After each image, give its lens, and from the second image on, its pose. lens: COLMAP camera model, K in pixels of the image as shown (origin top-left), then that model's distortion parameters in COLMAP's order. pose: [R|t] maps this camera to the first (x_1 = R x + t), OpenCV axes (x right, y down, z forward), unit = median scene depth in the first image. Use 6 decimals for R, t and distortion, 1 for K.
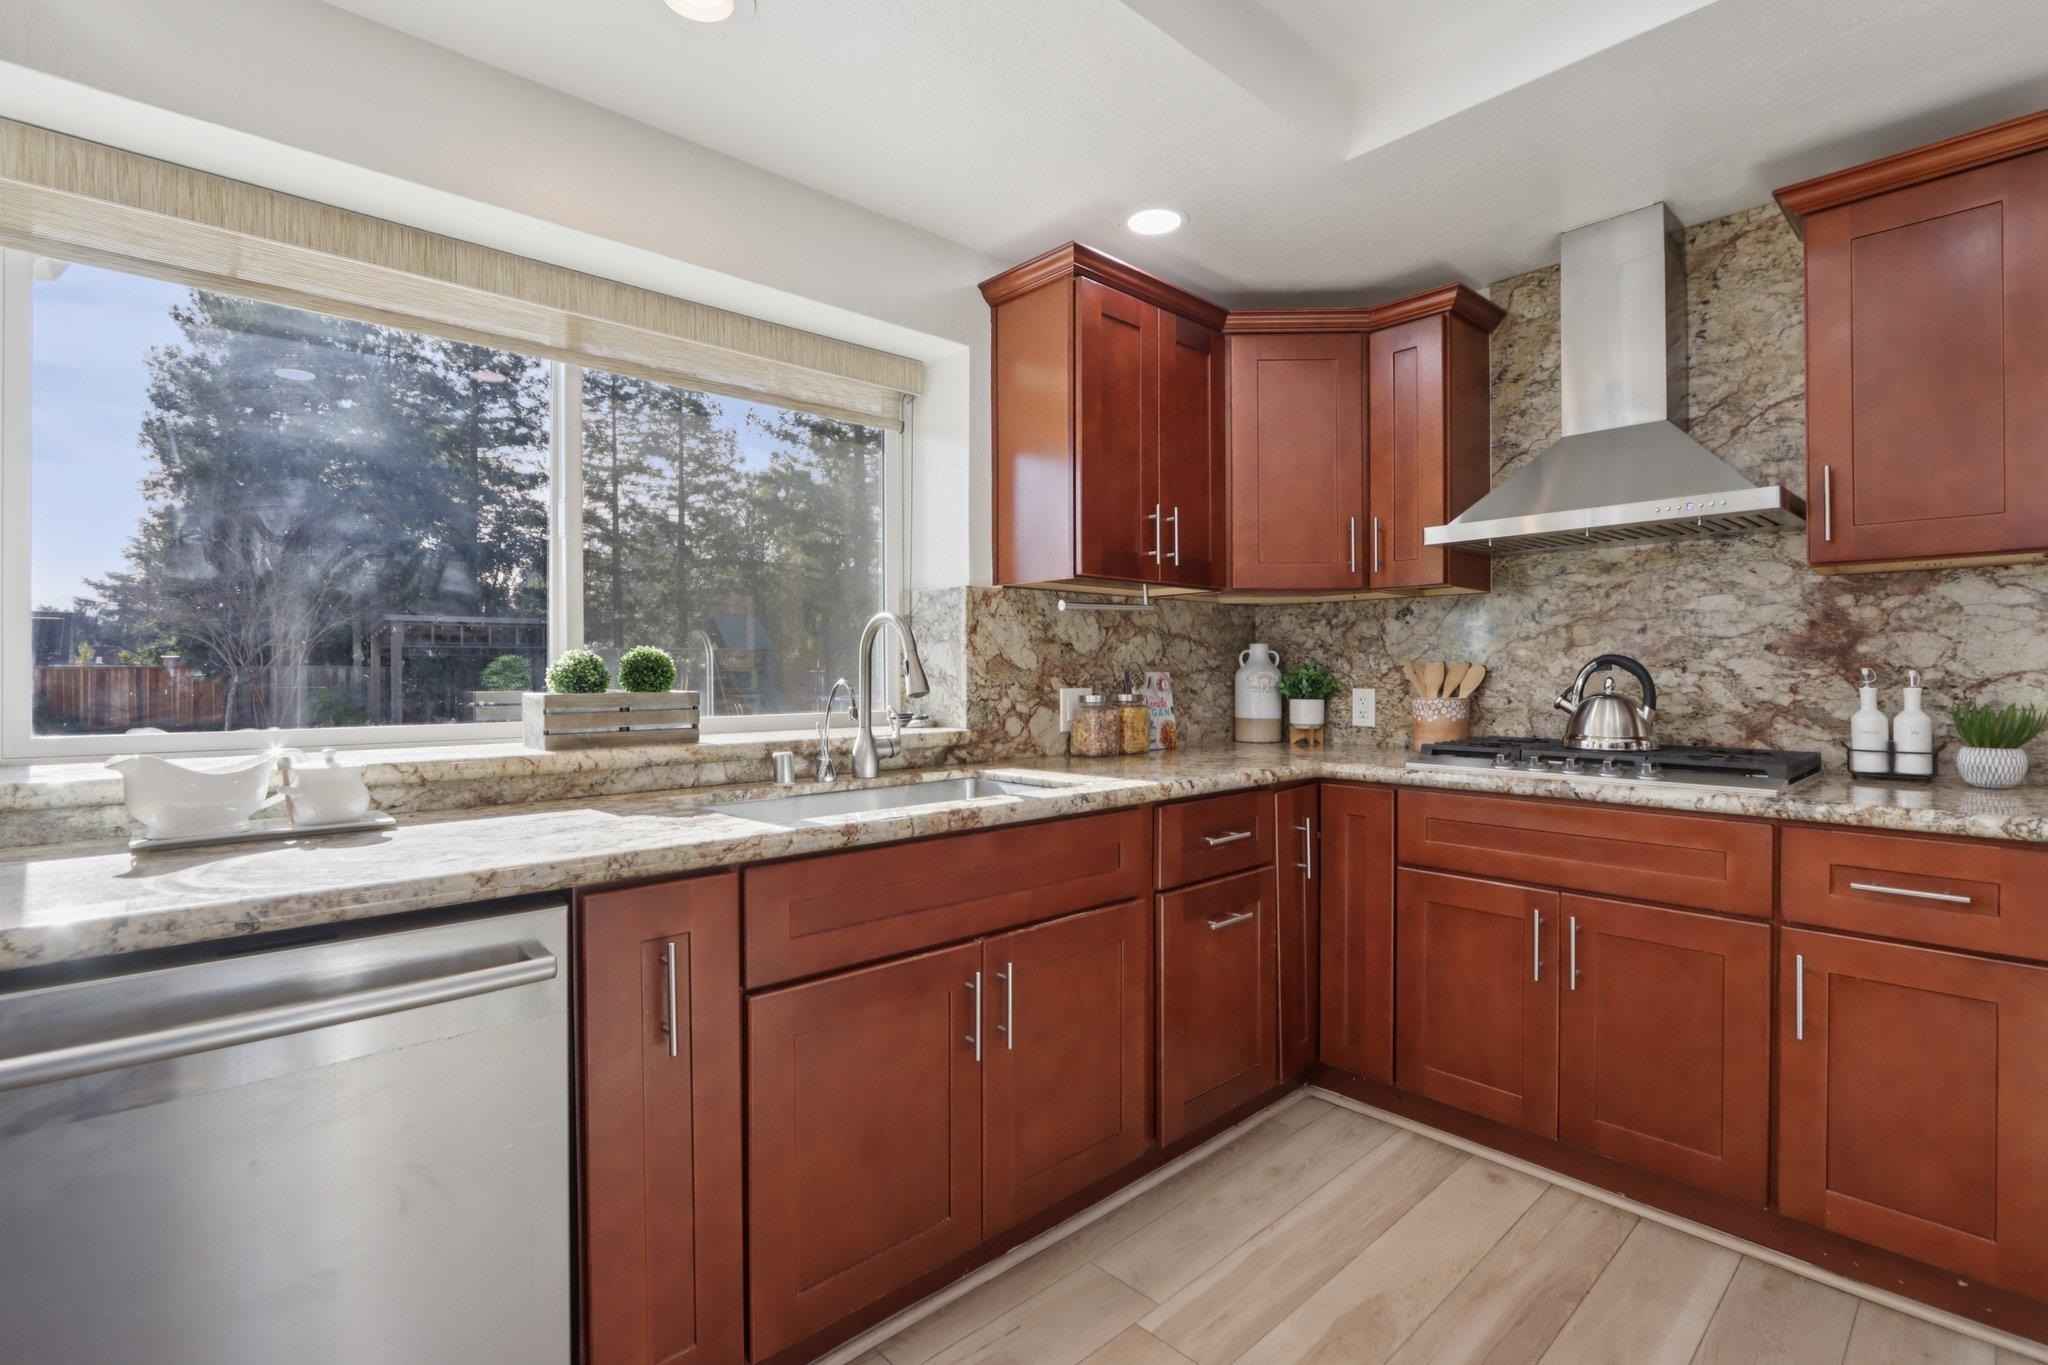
lens RADIAL K [[970.1, 0, 1024.0], [0, 970.1, 682.5], [0, 0, 1]] dist [-0.004684, -0.000122]
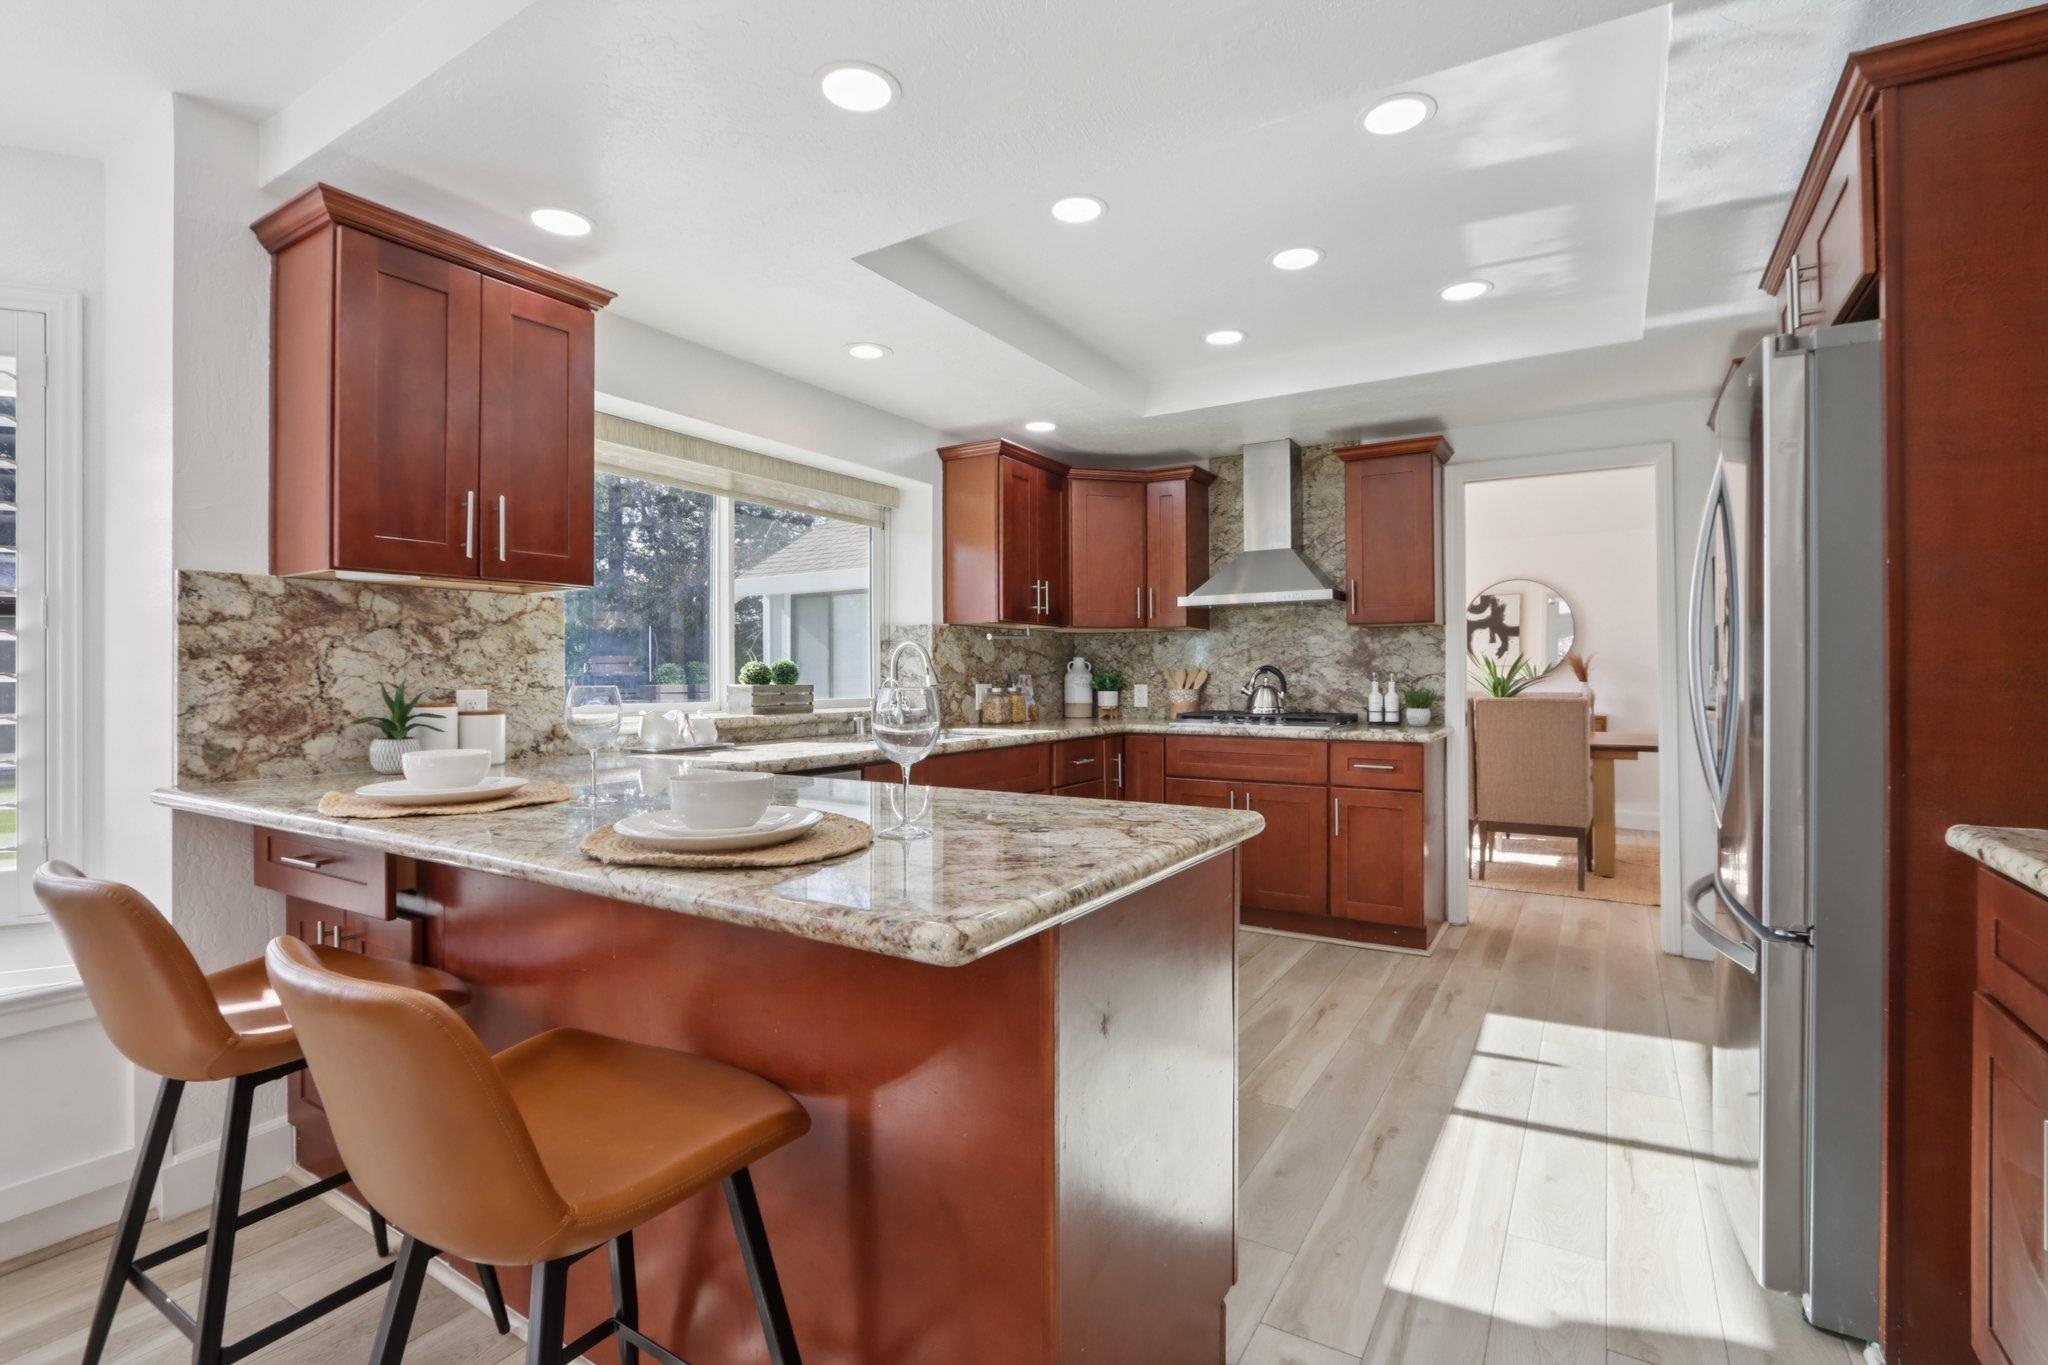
lens RADIAL K [[970.1, 0, 1024.0], [0, 970.1, 682.5], [0, 0, 1]] dist [-0.004684, -0.000122]
pose [[0.965198, -0.000904, 0.261517, -0.360126], [0.002338, 0.999984, -0.005173, 0.013719], [-0.261508, 0.005605, 0.965185, -0.722784]]
